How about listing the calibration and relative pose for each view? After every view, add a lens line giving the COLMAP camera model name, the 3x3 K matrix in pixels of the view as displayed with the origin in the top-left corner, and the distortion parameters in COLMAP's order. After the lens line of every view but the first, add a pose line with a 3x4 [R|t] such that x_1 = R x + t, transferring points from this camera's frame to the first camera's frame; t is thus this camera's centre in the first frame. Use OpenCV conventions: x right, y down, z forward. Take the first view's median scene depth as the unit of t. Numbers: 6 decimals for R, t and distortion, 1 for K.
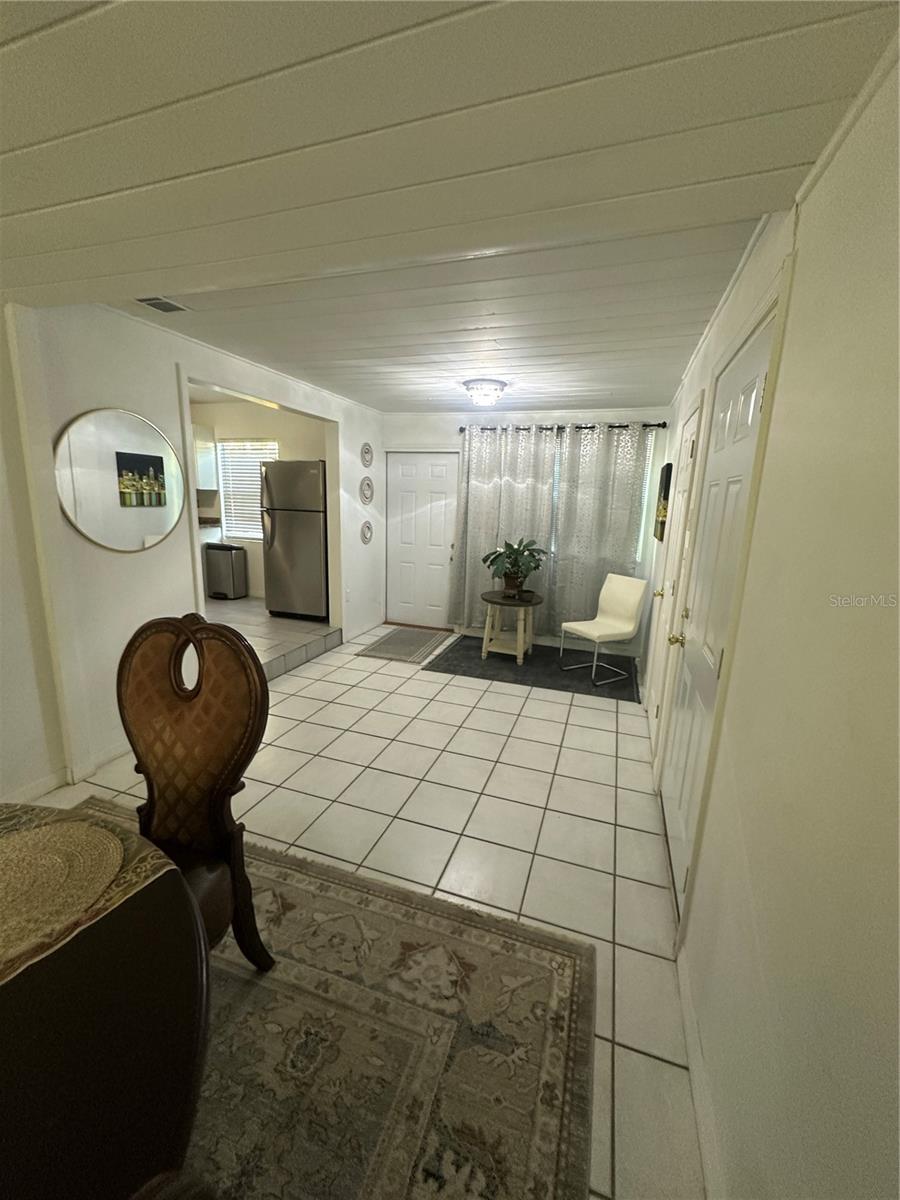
lens RADIAL K [[480.9, 0, 449.4], [0, 480.9, 597.6], [0, 0, 1]] dist [-0.003201, 0.000346]
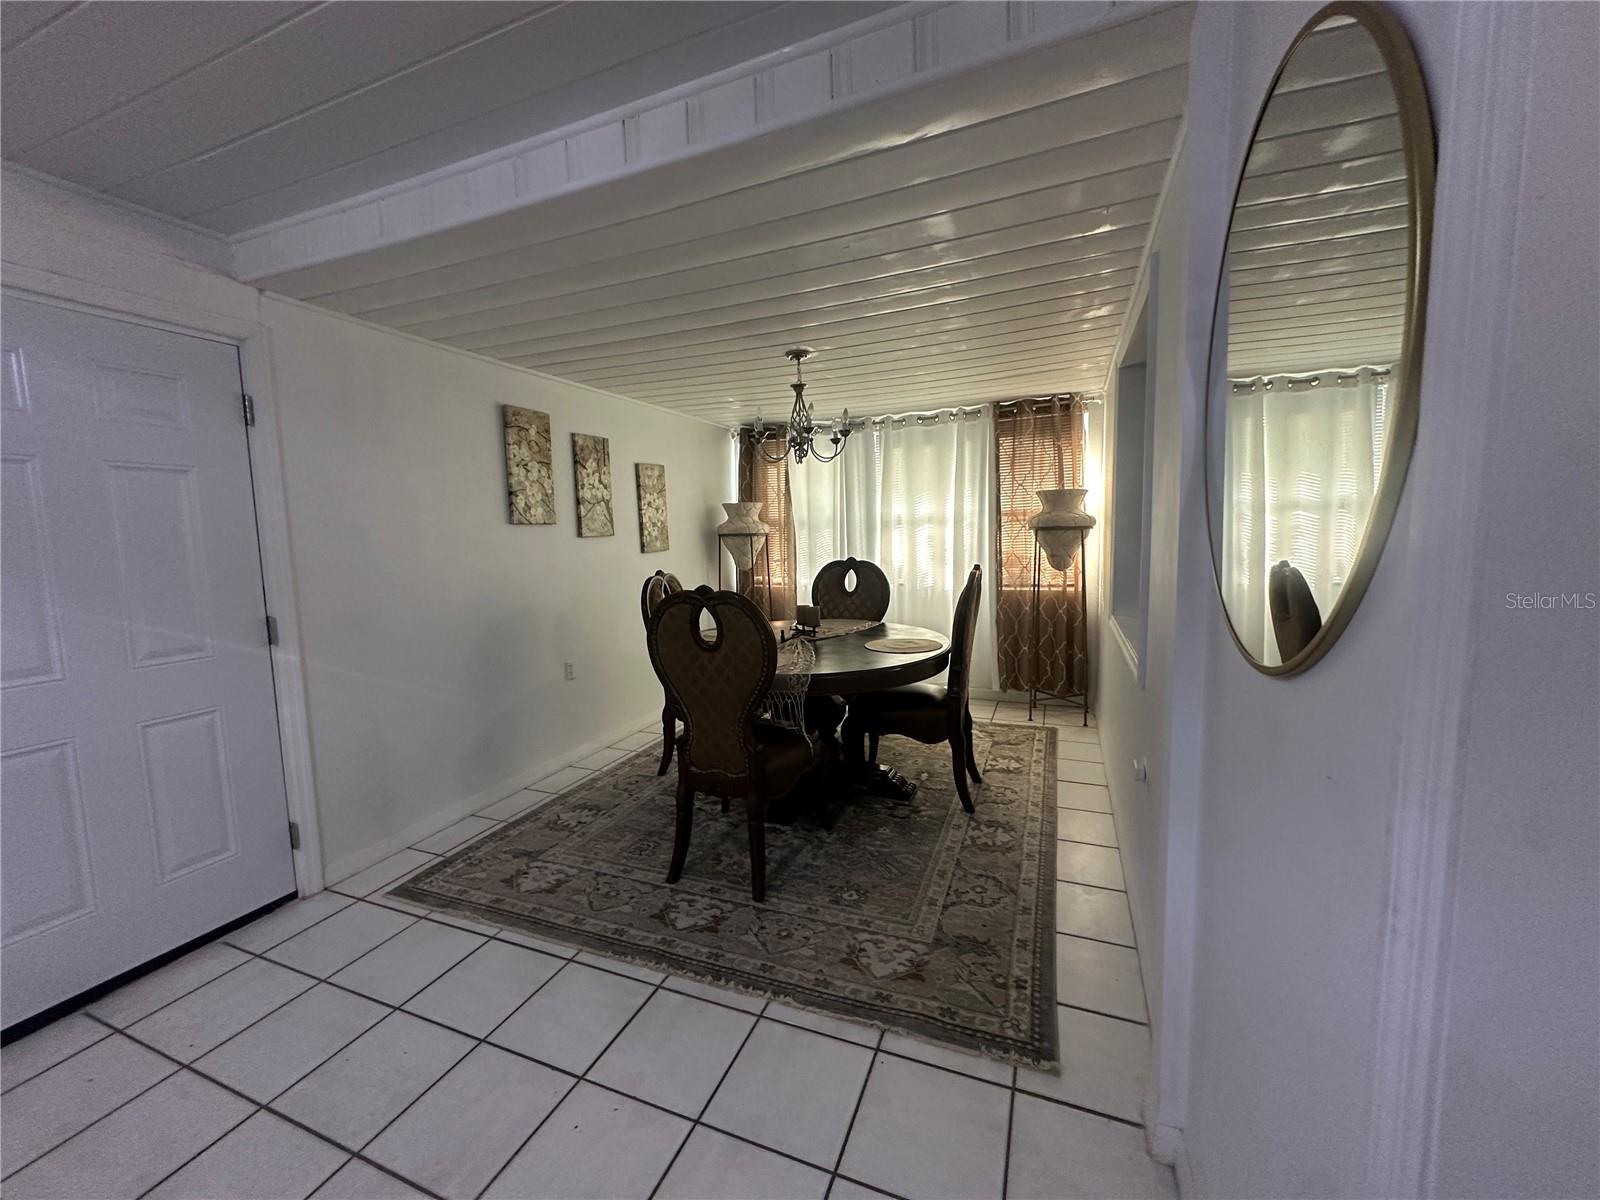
lens RADIAL K [[641.2, 0, 798.6], [0, 641.2, 593.6], [0, 0, 1]] dist [-0.003201, 0.000346]
pose [[-0.998497, -0.007931, 0.054234, -0.752746], [0.008926, 0.952737, 0.303667, -0.387350], [-0.054079, 0.303694, -0.951234, 2.218470]]
